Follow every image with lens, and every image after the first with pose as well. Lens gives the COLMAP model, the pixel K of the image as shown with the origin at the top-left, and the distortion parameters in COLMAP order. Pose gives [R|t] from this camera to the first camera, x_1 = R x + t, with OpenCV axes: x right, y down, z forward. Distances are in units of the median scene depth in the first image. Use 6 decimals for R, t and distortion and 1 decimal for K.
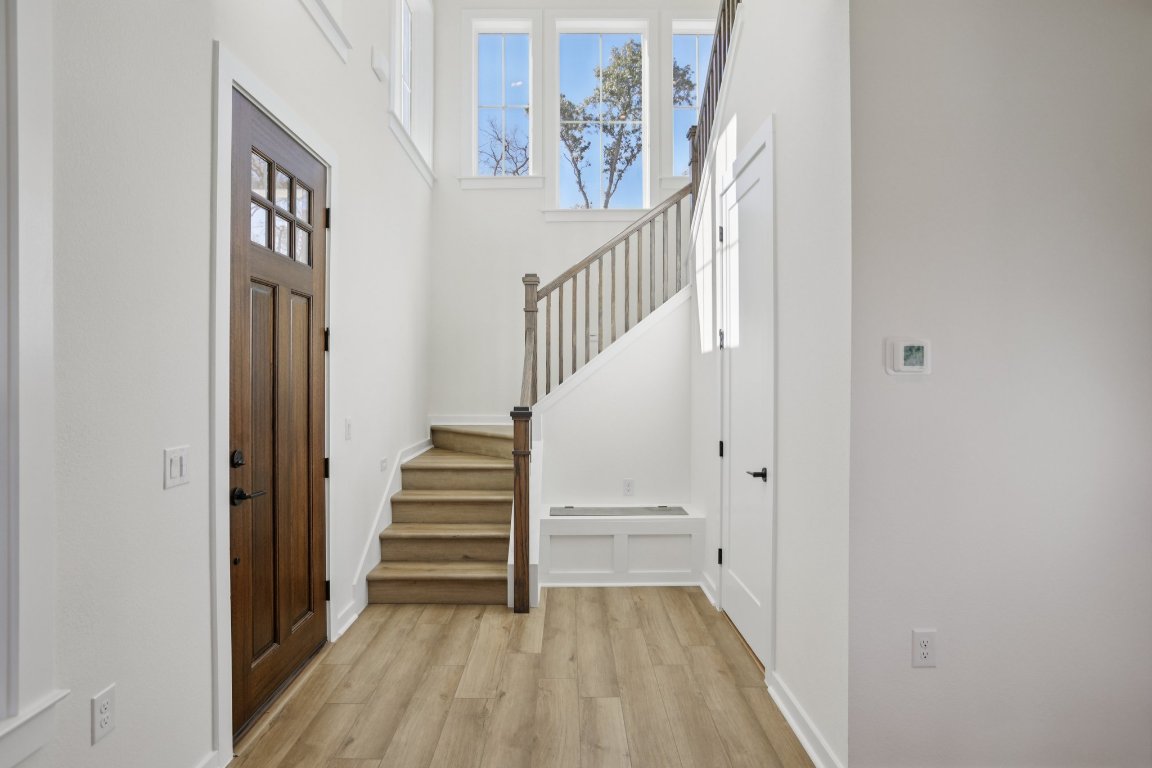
lens RADIAL K [[618.4, 0, 570.4], [0, 618.4, 373.2], [0, 0, 1]] dist [-0.053256, 0.051903]
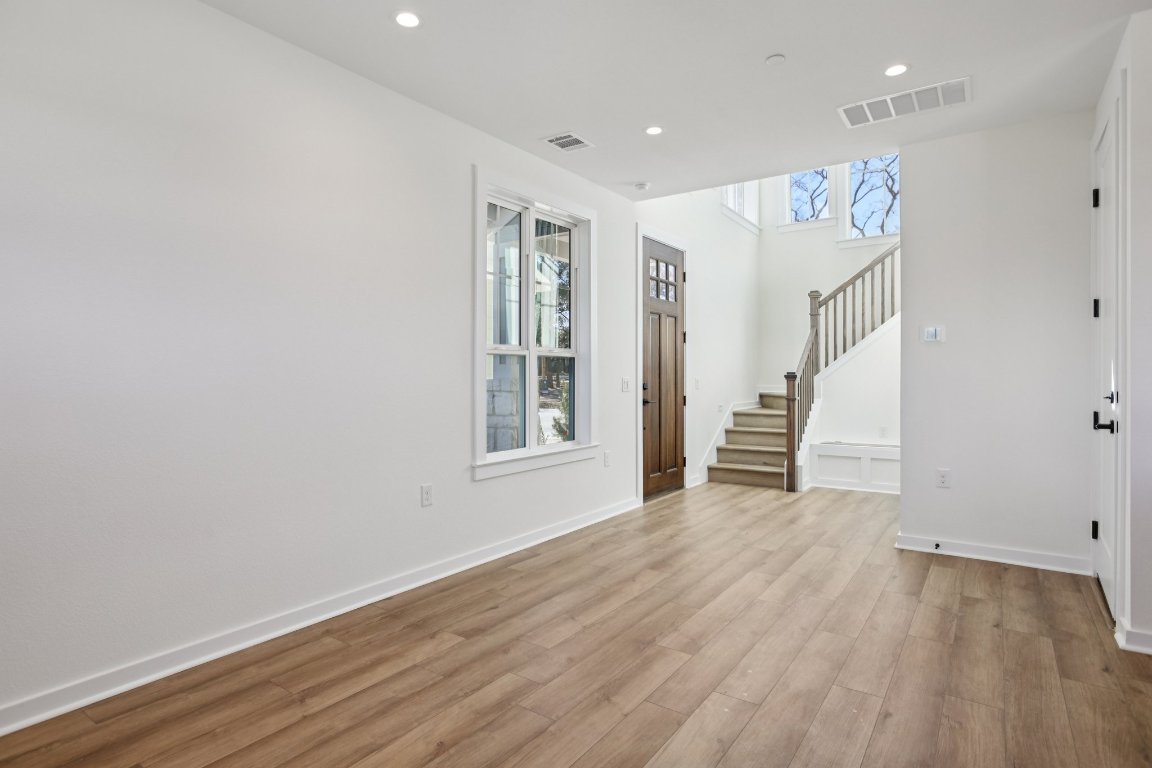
lens RADIAL K [[618.4, 0, 570.4], [0, 618.4, 373.2], [0, 0, 1]] dist [-0.053256, 0.051903]
pose [[0.816098, -0.001774, -0.577911, 0.403516], [0.003797, 0.999990, 0.002292, 0.049181], [0.577901, -0.004065, 0.816097, -0.751500]]
